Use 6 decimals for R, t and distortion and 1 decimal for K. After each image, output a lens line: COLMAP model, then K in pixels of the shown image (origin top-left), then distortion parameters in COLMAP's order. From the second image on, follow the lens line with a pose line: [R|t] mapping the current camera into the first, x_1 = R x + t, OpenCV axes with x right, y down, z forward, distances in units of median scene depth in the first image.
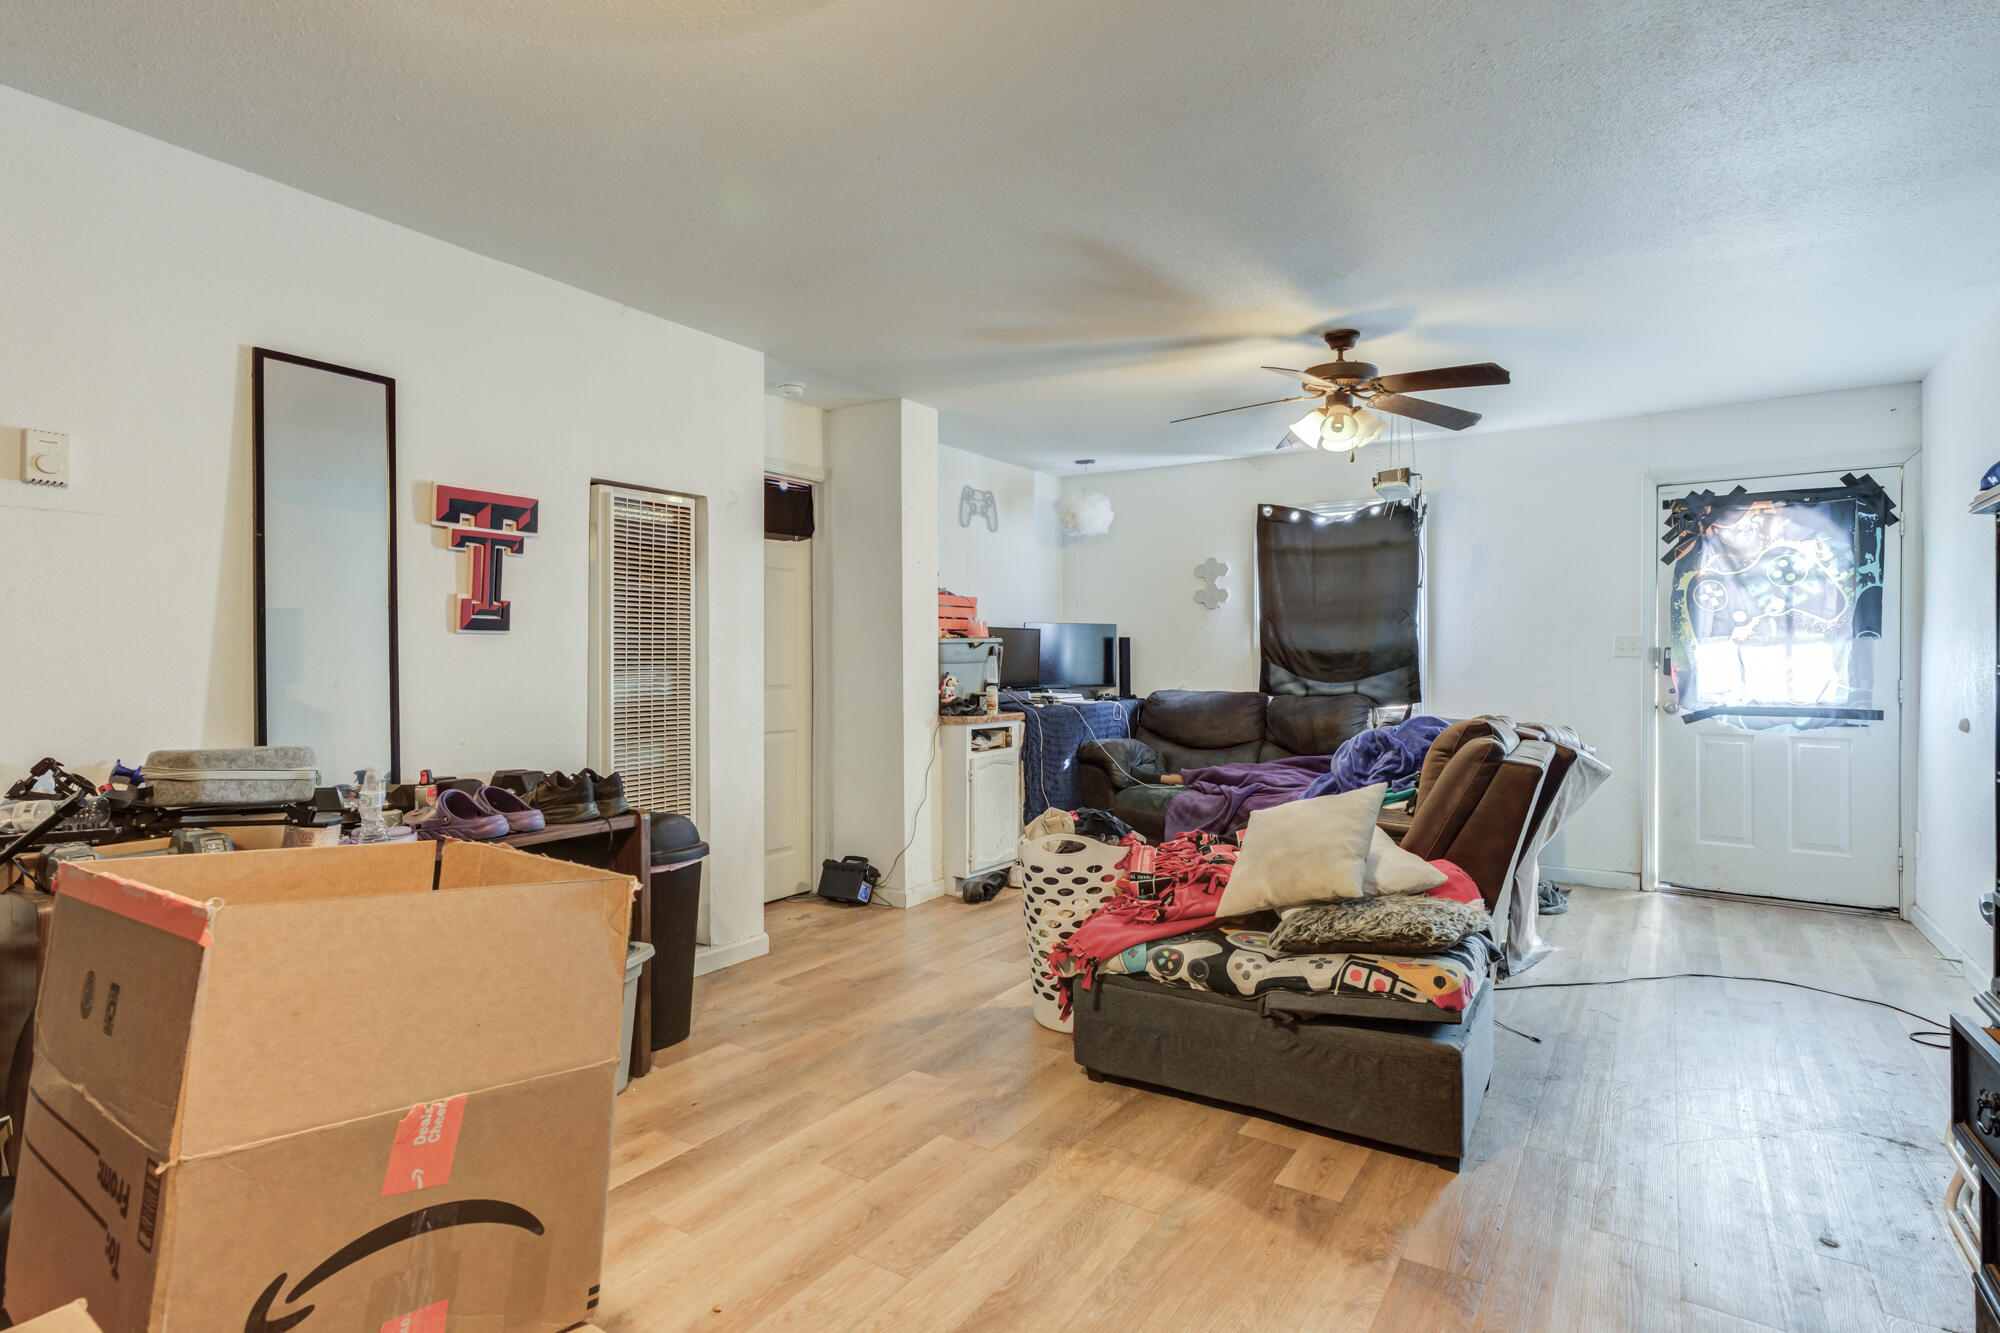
lens RADIAL K [[1023.8, 0, 1004.1], [0, 1023.8, 659.9], [0, 0, 1]] dist [0.014606, 0.002923]
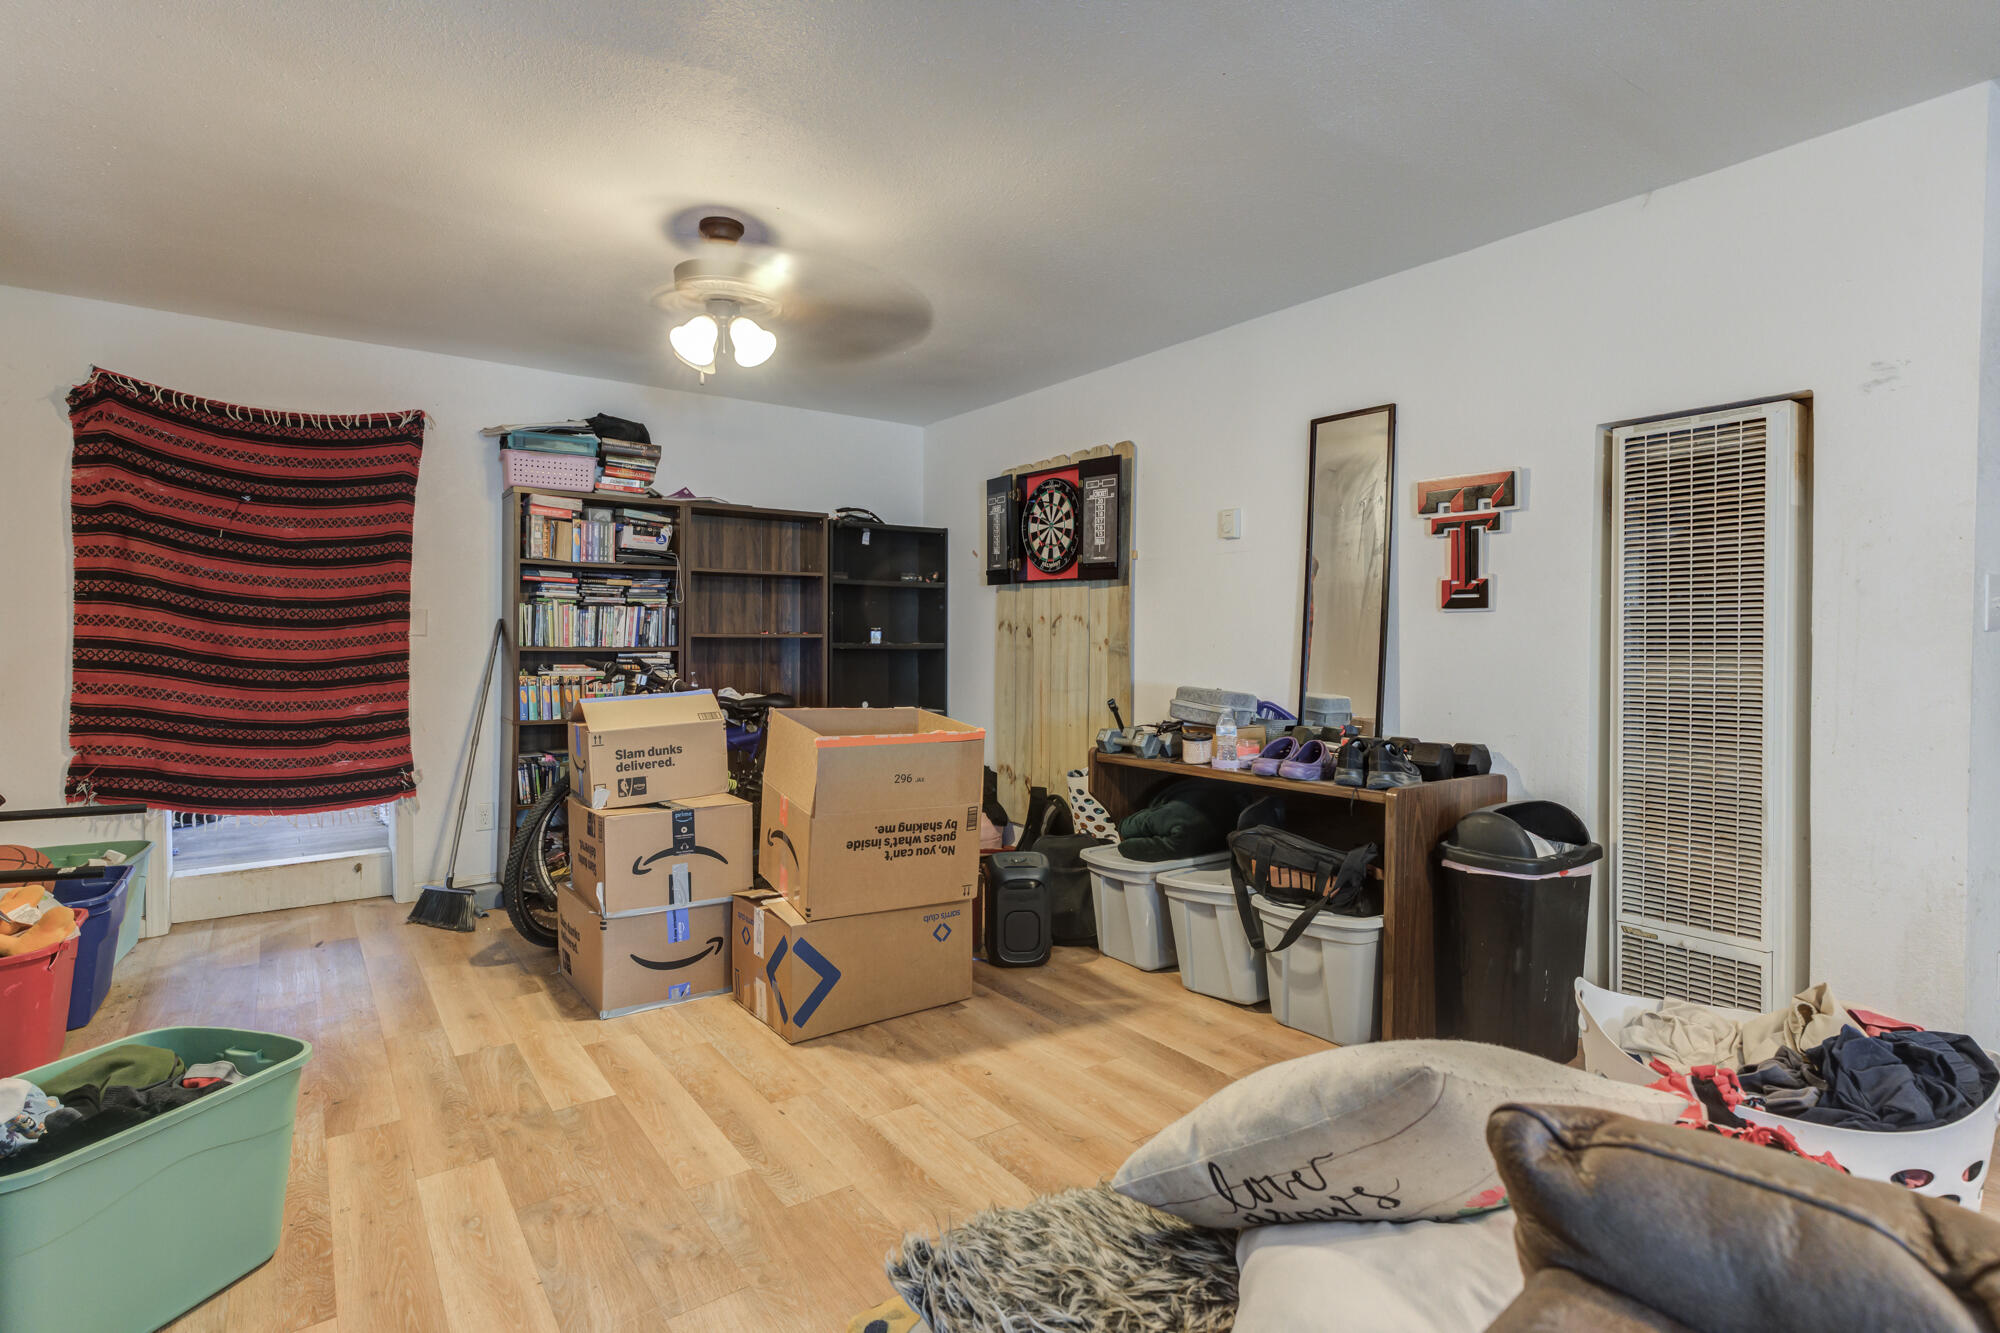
lens RADIAL K [[1023.8, 0, 1003.7], [0, 1023.8, 653.7], [0, 0, 1]] dist [0.014606, 0.002923]
pose [[-0.375756, 0.012141, -0.926639, 0.646145], [-0.009847, 0.999805, 0.017093, 0.004182], [0.926666, 0.015547, -0.375564, 0.950085]]
